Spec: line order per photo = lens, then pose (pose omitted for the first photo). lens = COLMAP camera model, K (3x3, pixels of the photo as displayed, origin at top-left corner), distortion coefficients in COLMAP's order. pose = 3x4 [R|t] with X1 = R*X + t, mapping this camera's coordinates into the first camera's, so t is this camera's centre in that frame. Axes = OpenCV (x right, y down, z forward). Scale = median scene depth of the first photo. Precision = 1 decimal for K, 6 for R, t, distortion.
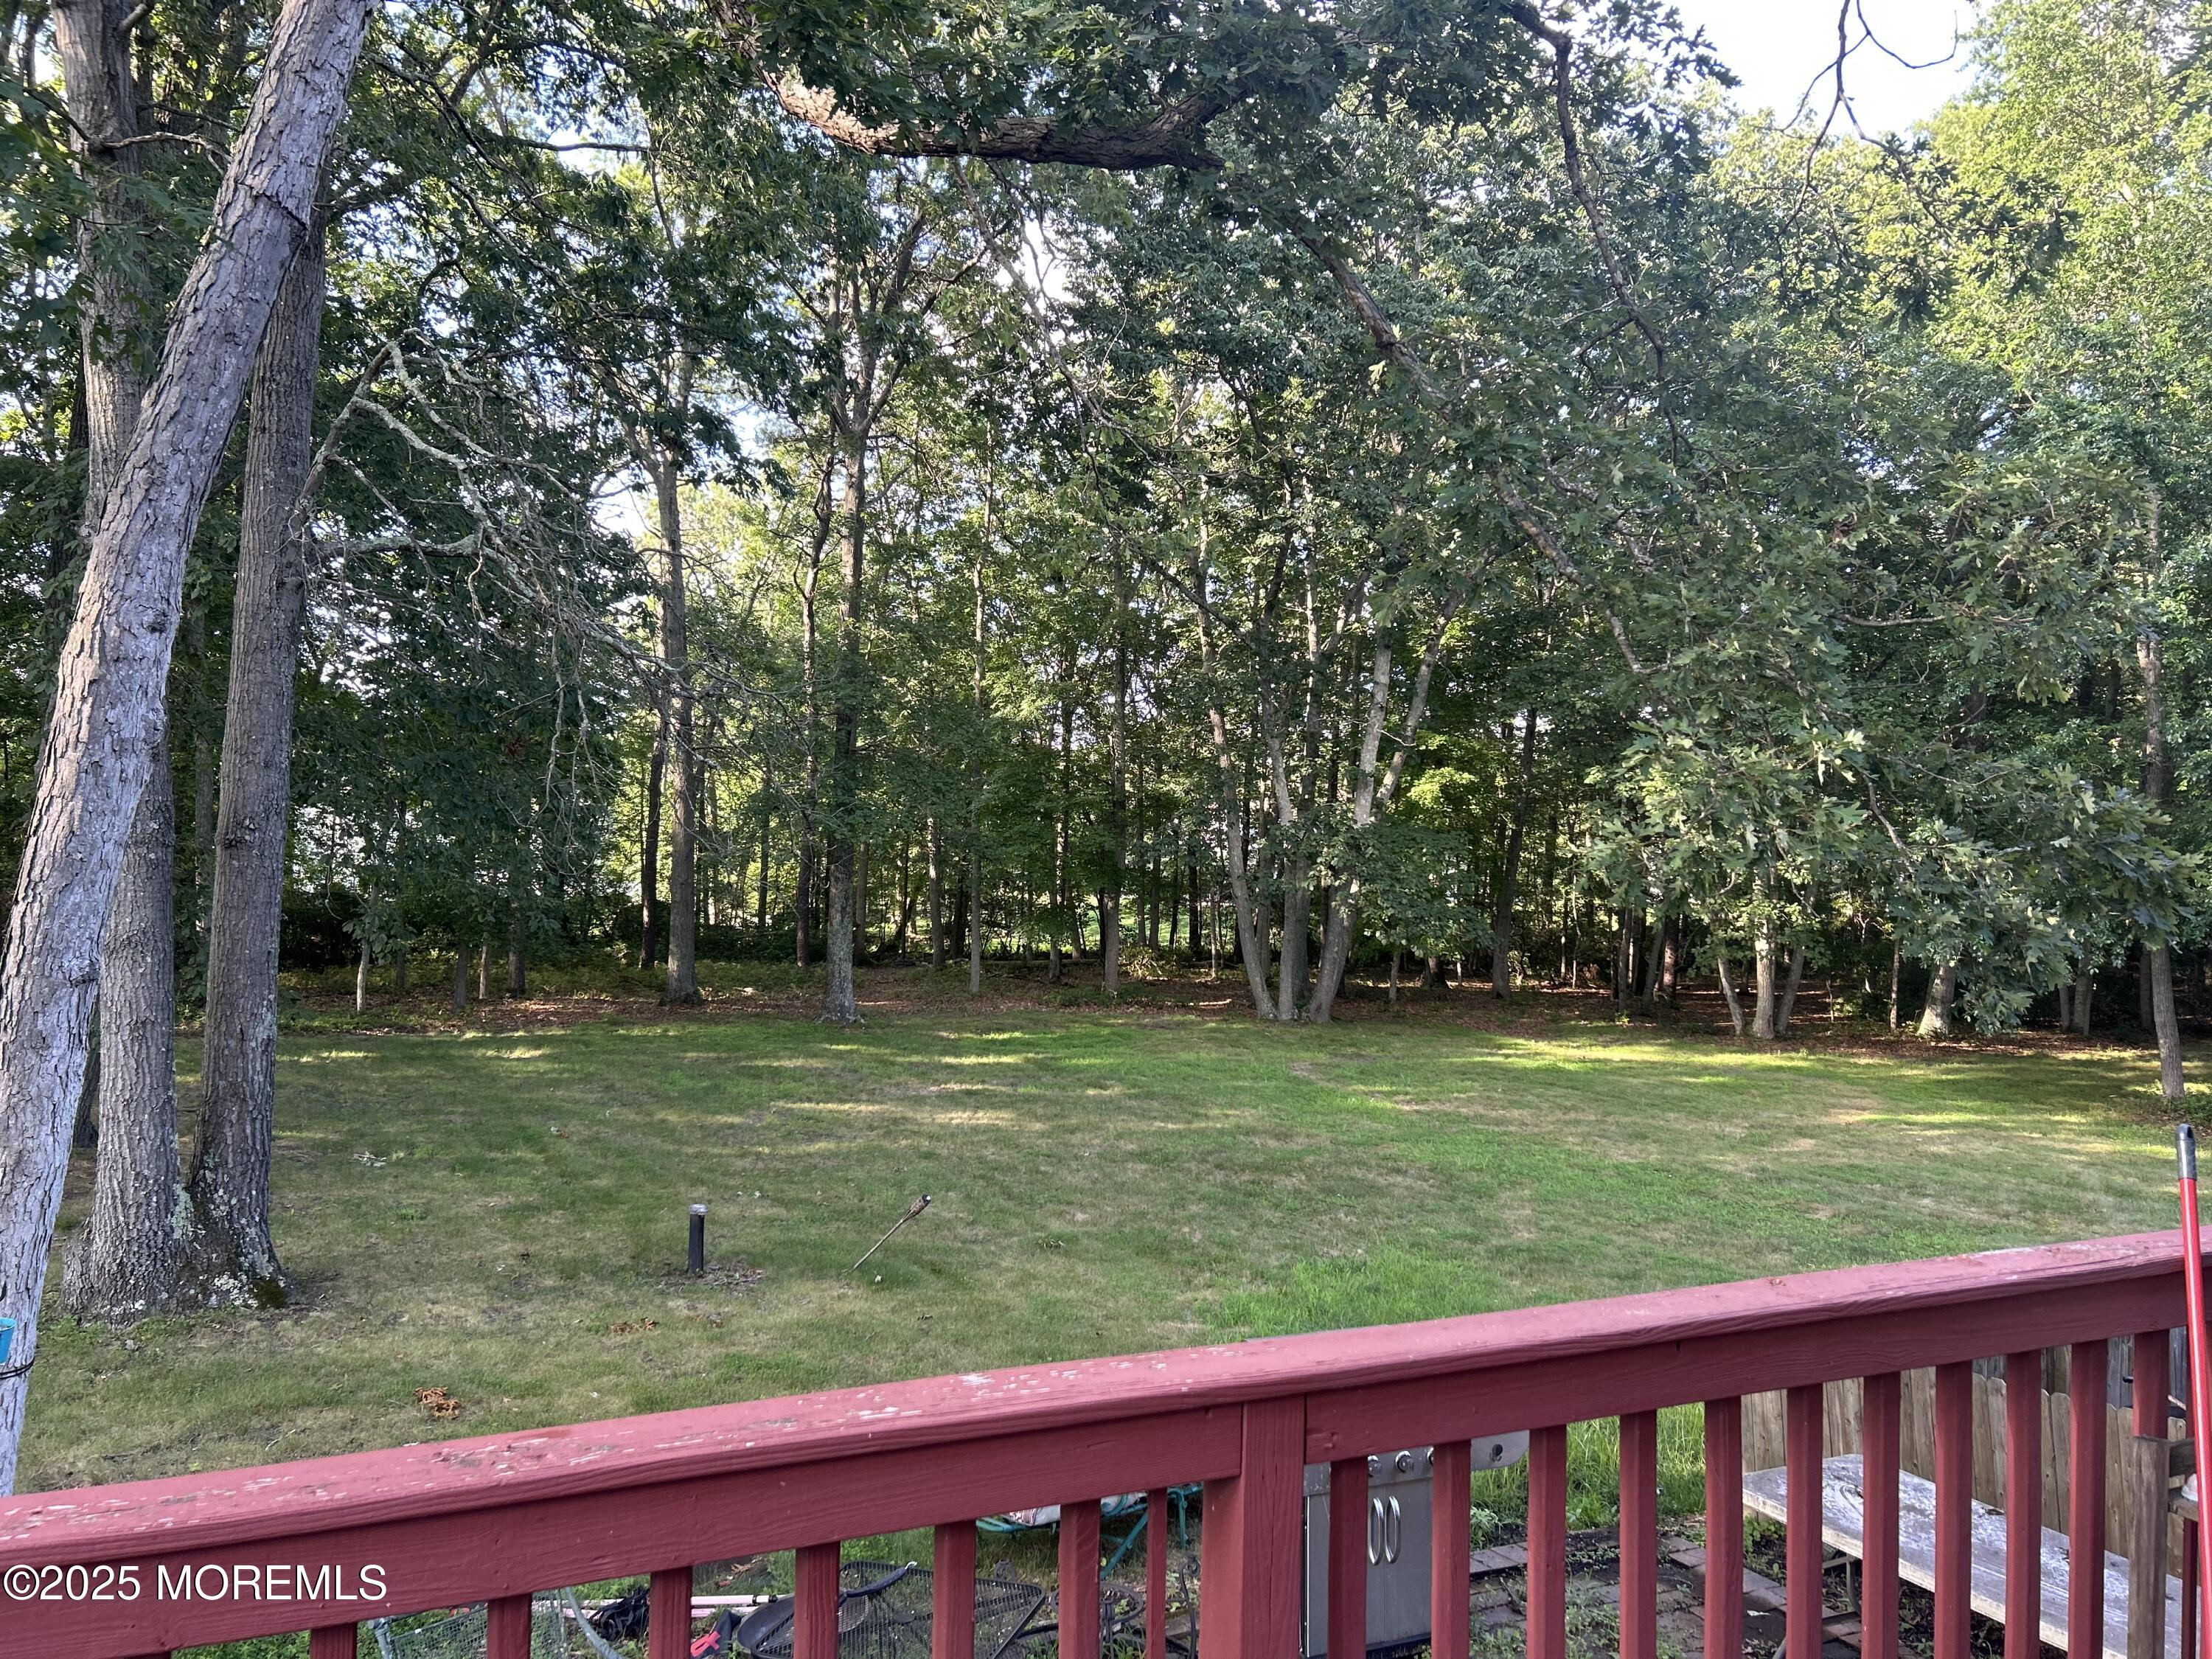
lens RADIAL K [[1637.2, 0, 1099.6], [0, 1637.2, 828.4], [0, 0, 1]] dist [0.068500, -0.097378]
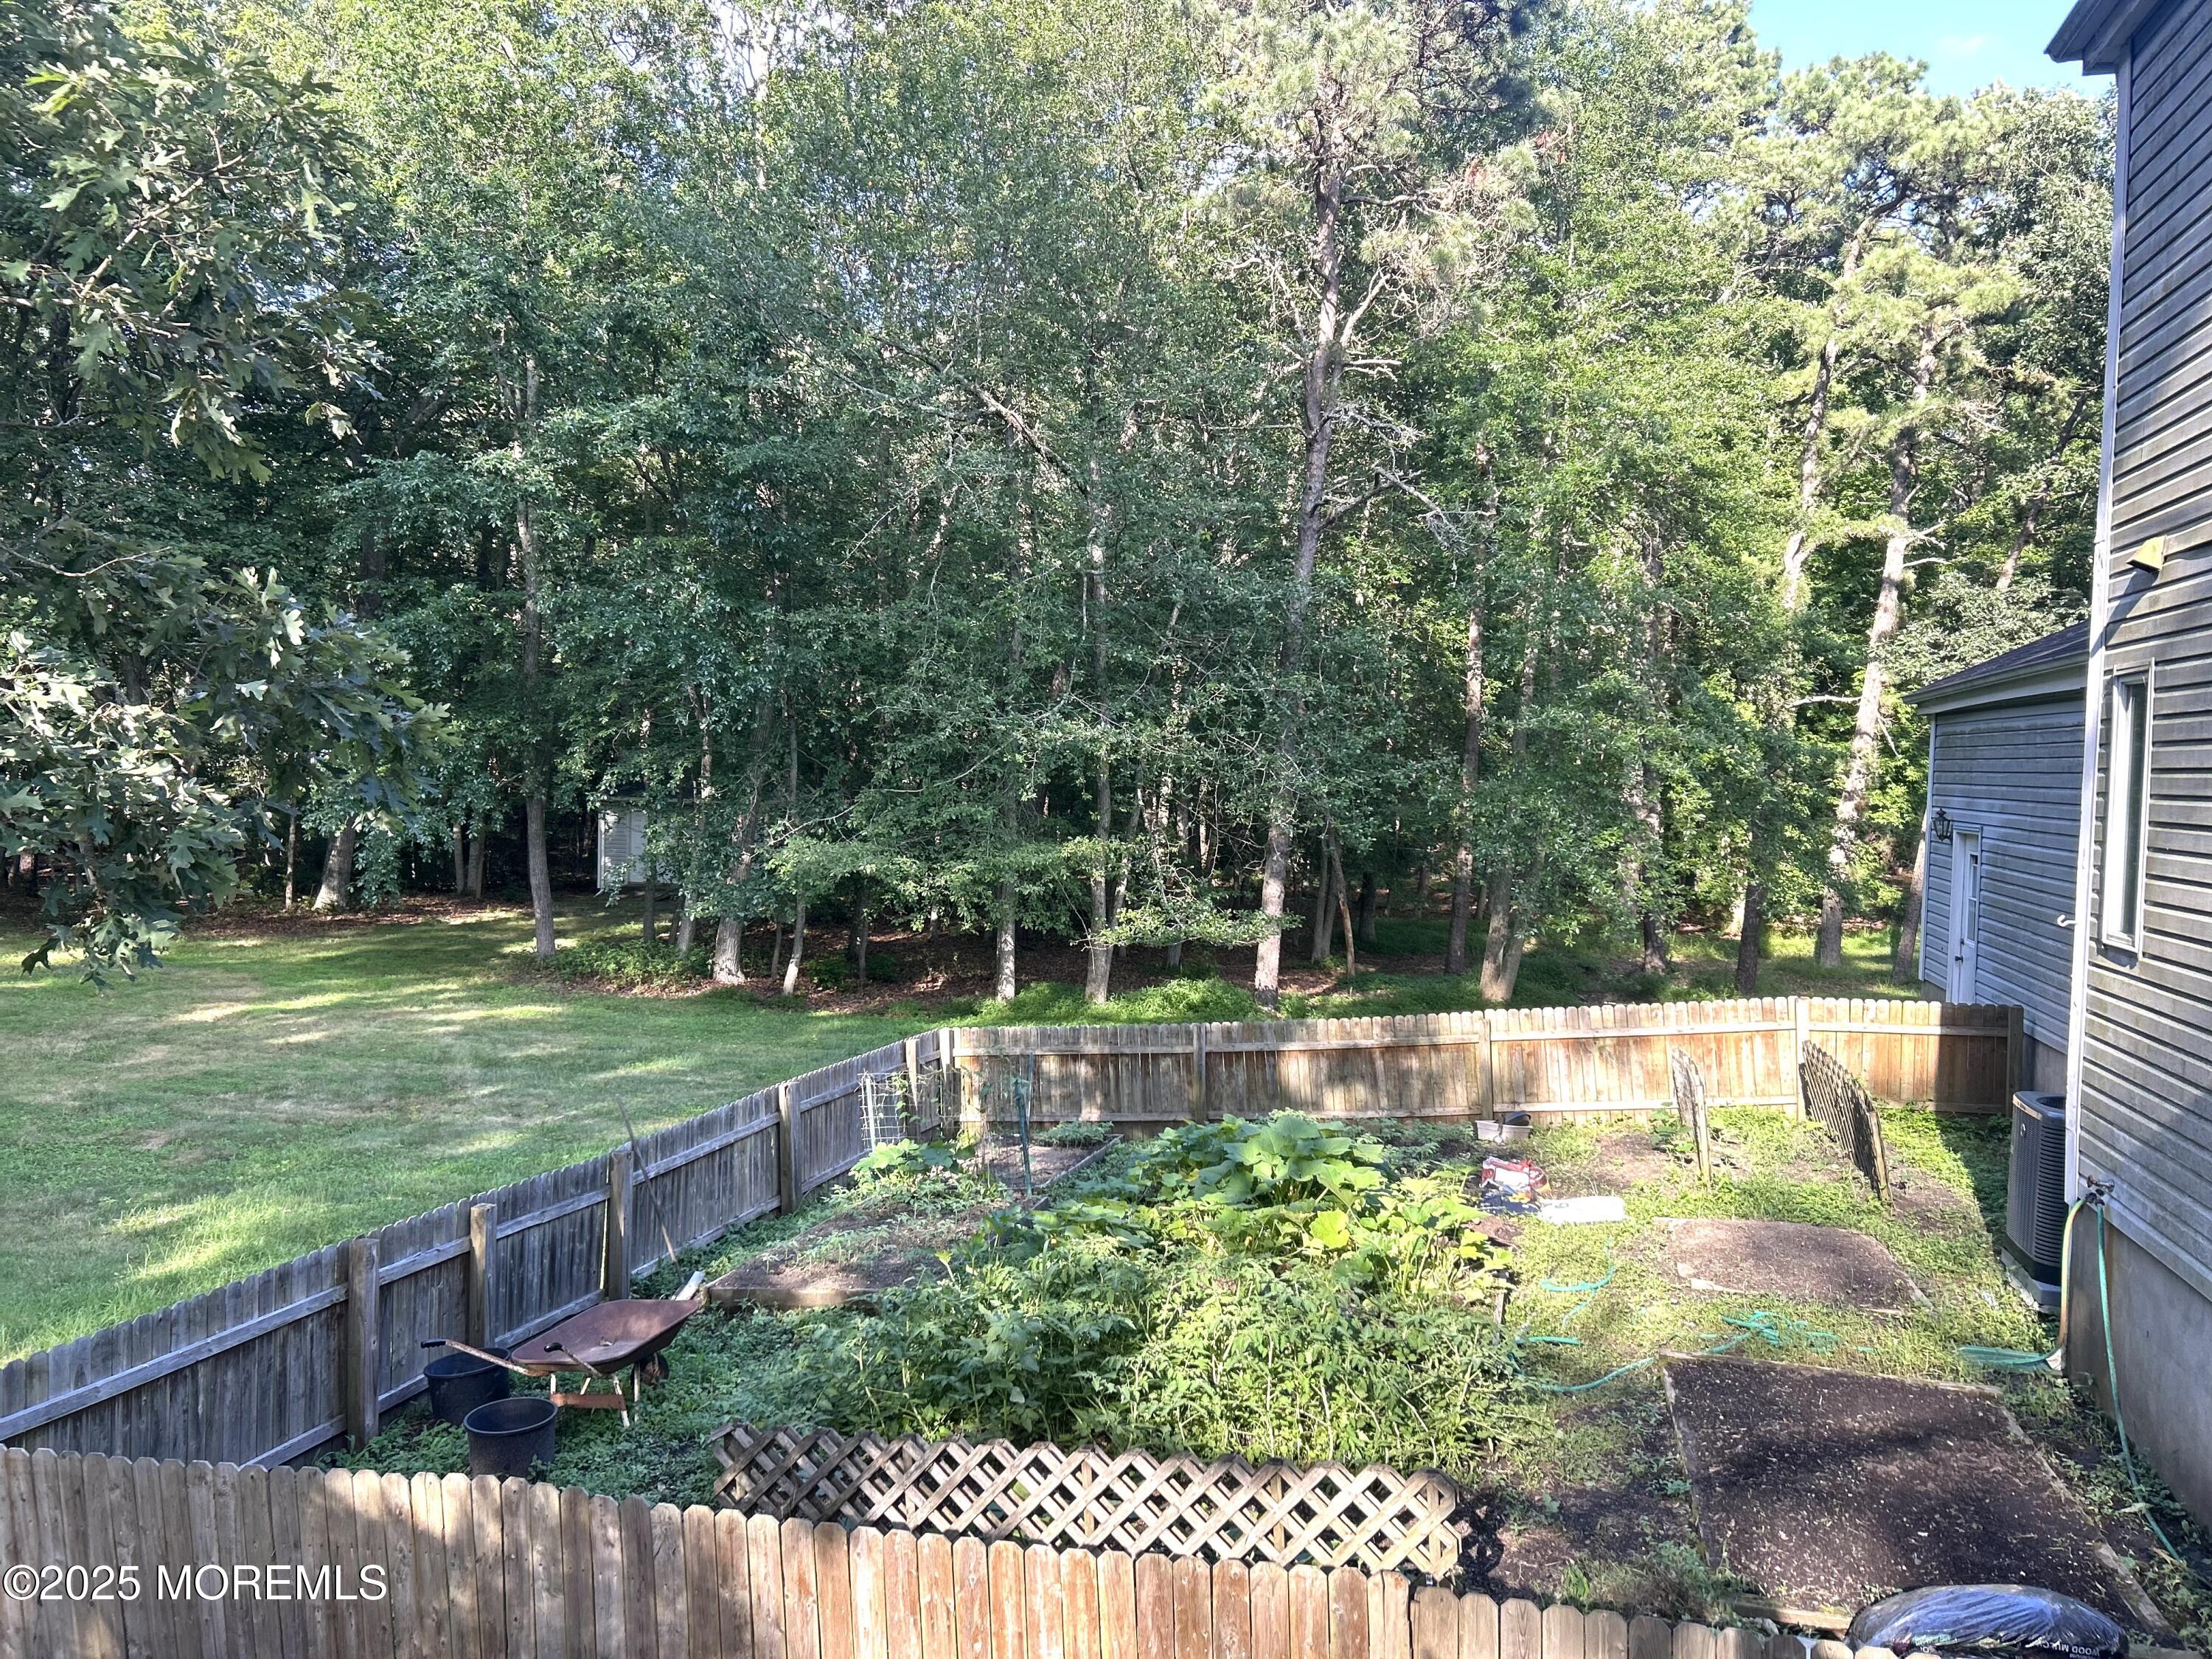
lens RADIAL K [[1645.5, 0, 1100.4], [0, 1645.5, 846.3], [0, 0, 1]] dist [0.057164, -0.118450]
pose [[0.633332, -0.041497, 0.772767, 0.086581], [-0.028456, 0.996637, 0.076840, 0.003958], [-0.773357, -0.070655, 0.630022, 0.095594]]
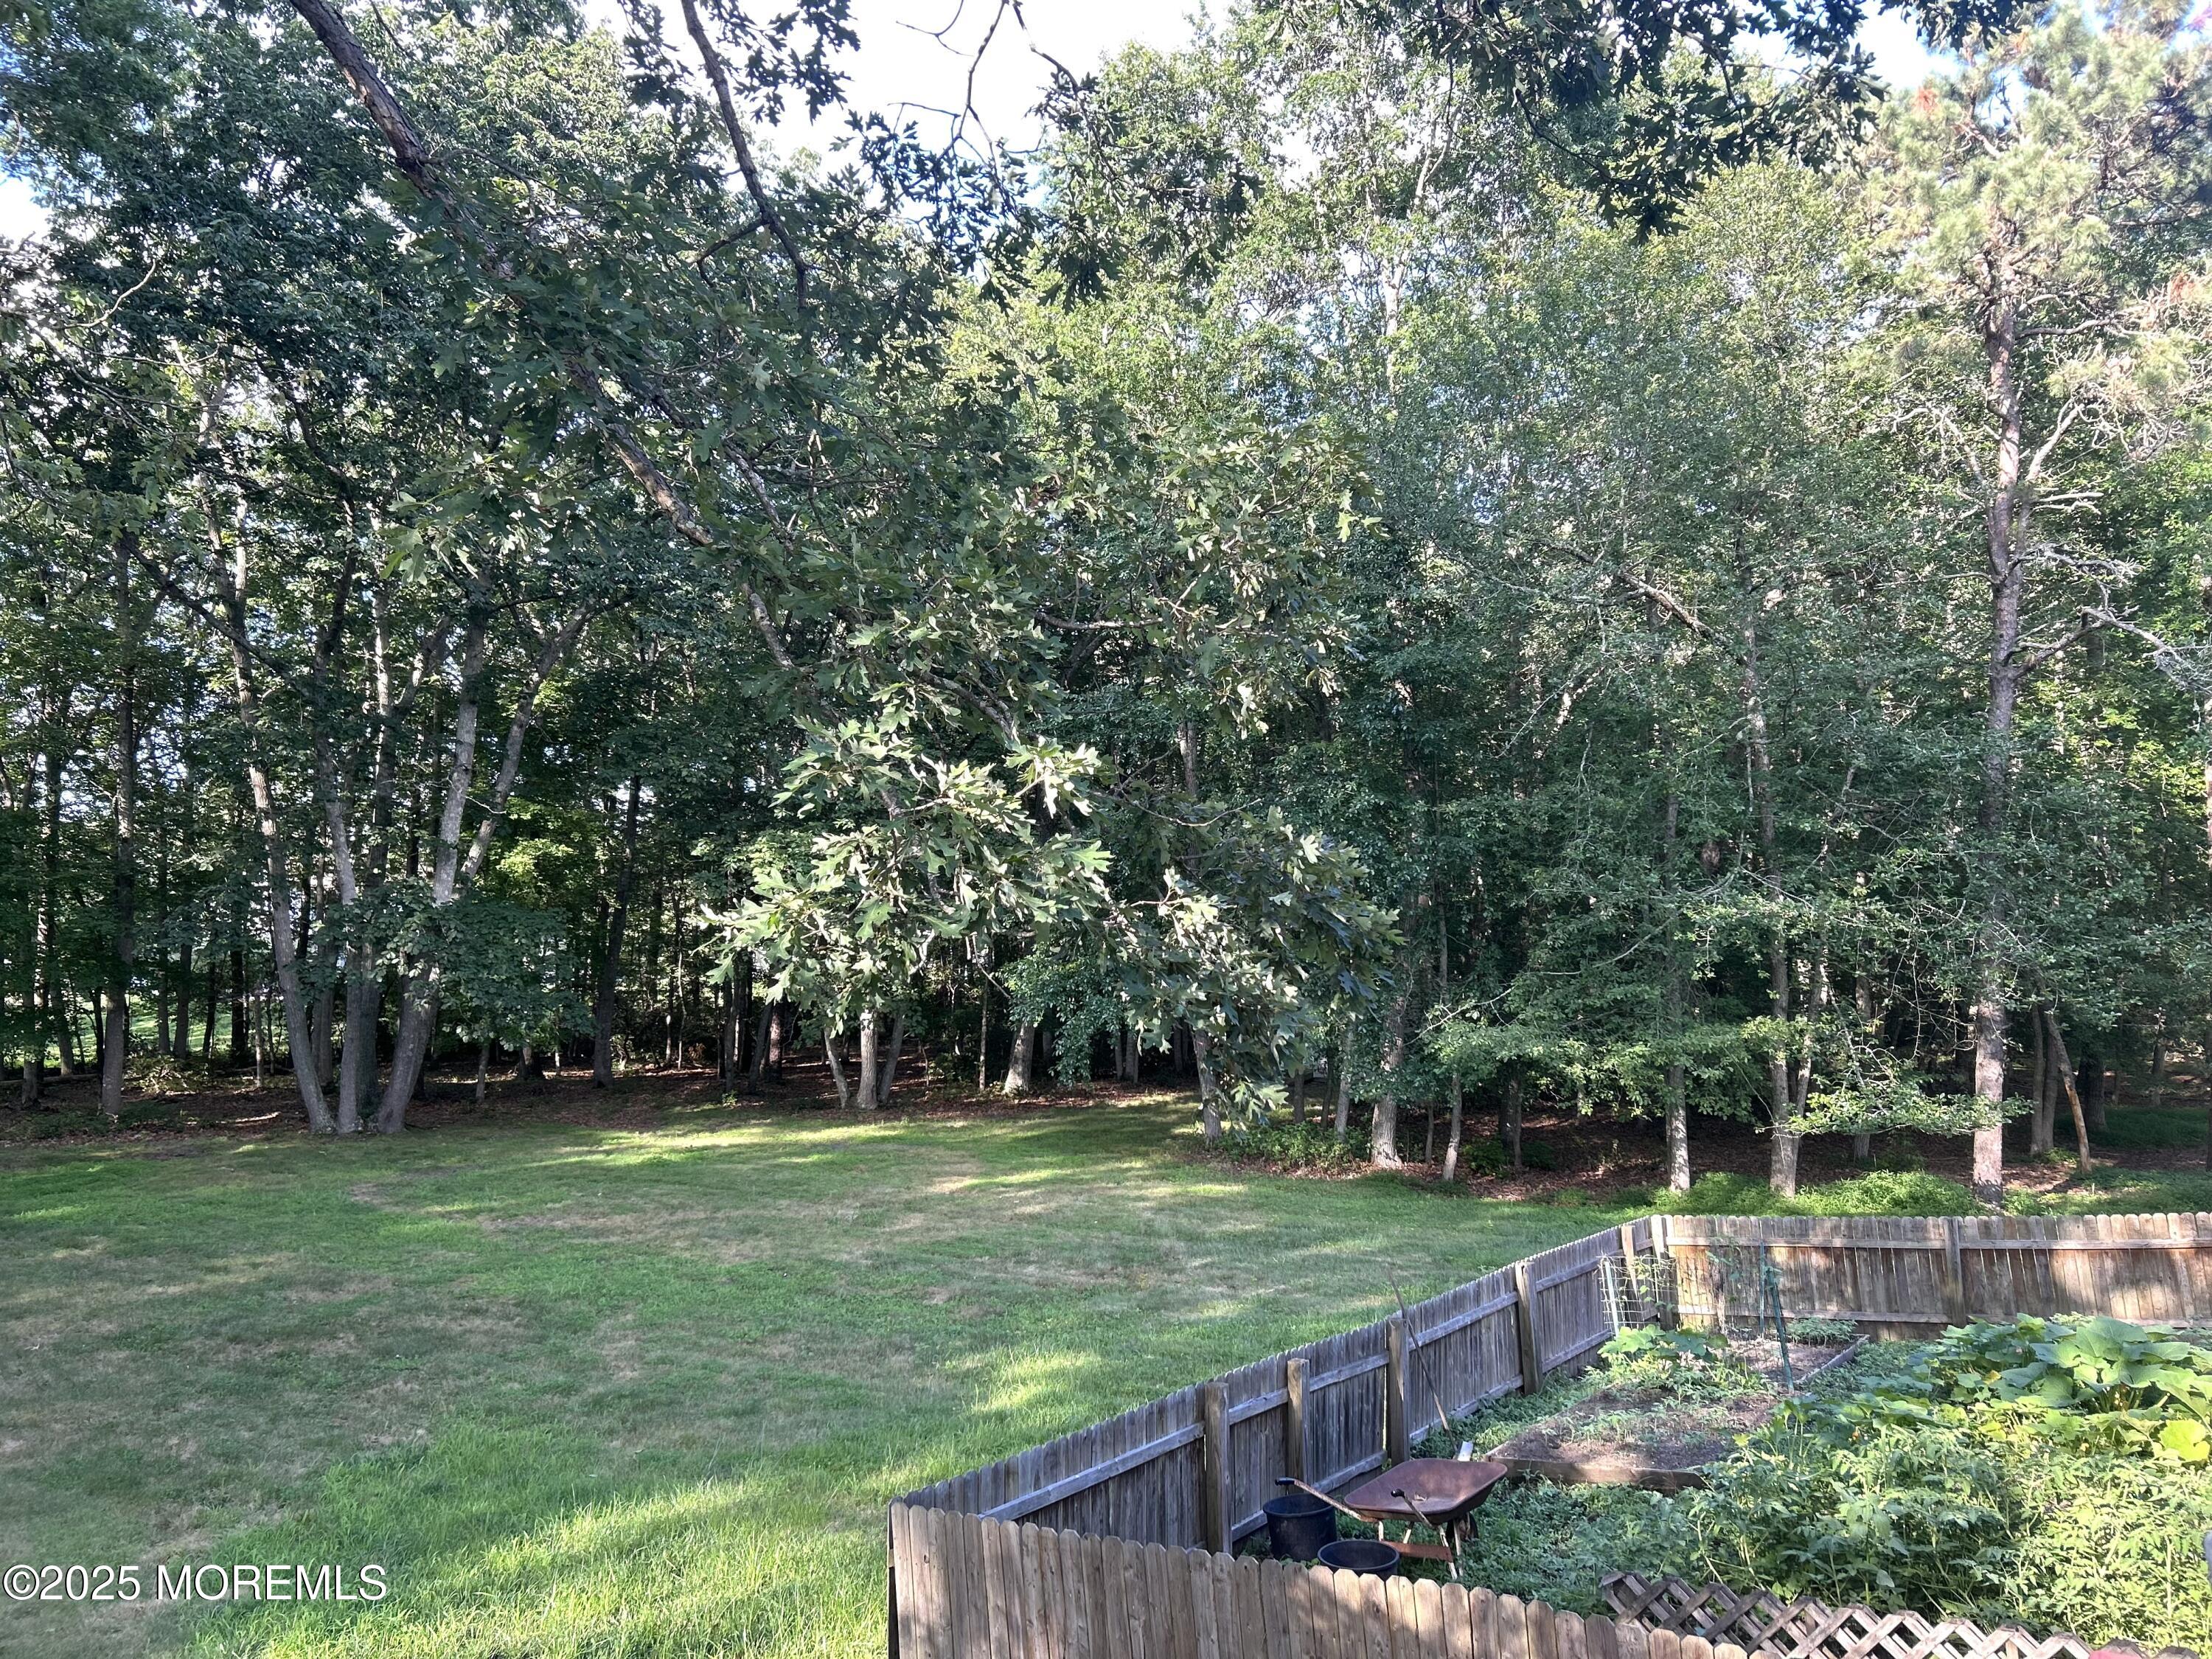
lens RADIAL K [[1651.6, 0, 1105.3], [0, 1651.6, 843.2], [0, 0, 1]] dist [0.045236, -0.056319]
pose [[0.861114, 0.005606, 0.508381, 0.024920], [0.013542, 0.999332, -0.033957, 0.002169], [-0.508232, 0.036125, 0.860462, 0.097295]]
